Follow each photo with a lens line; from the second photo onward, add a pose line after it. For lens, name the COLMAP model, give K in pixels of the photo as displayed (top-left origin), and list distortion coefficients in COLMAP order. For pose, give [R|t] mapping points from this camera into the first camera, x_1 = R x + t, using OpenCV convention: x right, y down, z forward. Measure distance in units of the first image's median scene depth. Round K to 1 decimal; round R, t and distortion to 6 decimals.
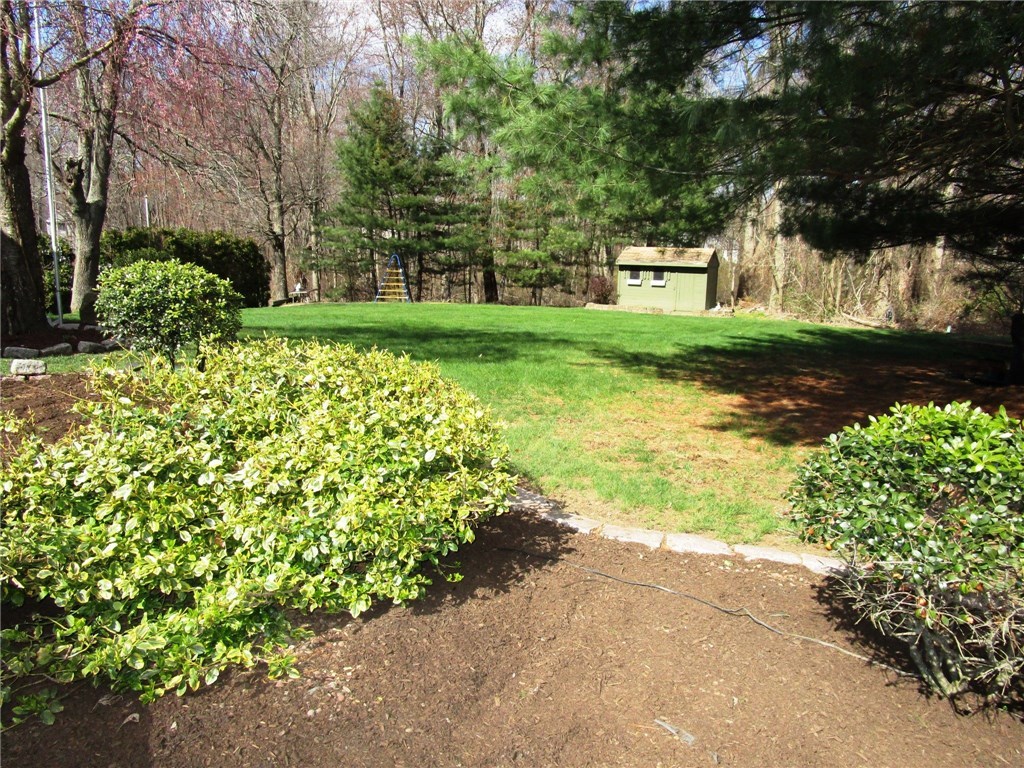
lens RADIAL K [[737.3, 0, 511.5], [0, 737.3, 383.6], [0, 0, 1]] dist [-0.006230, 0.009511]
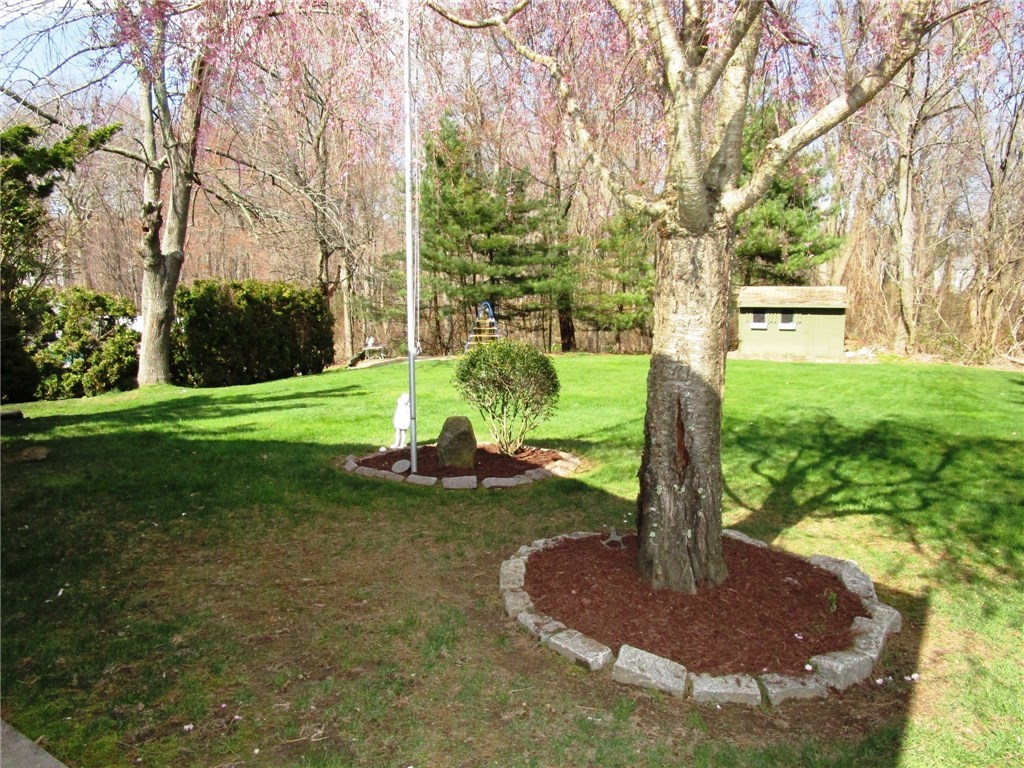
lens RADIAL K [[737.3, 0, 512.4], [0, 737.3, 384.5], [0, 0, 1]] dist [-0.006230, 0.009511]
pose [[0.996892, -0.036745, 0.069686, -0.212174], [0.039735, 0.998327, -0.042006, -0.042164], [-0.068026, 0.044645, 0.996684, 0.131174]]
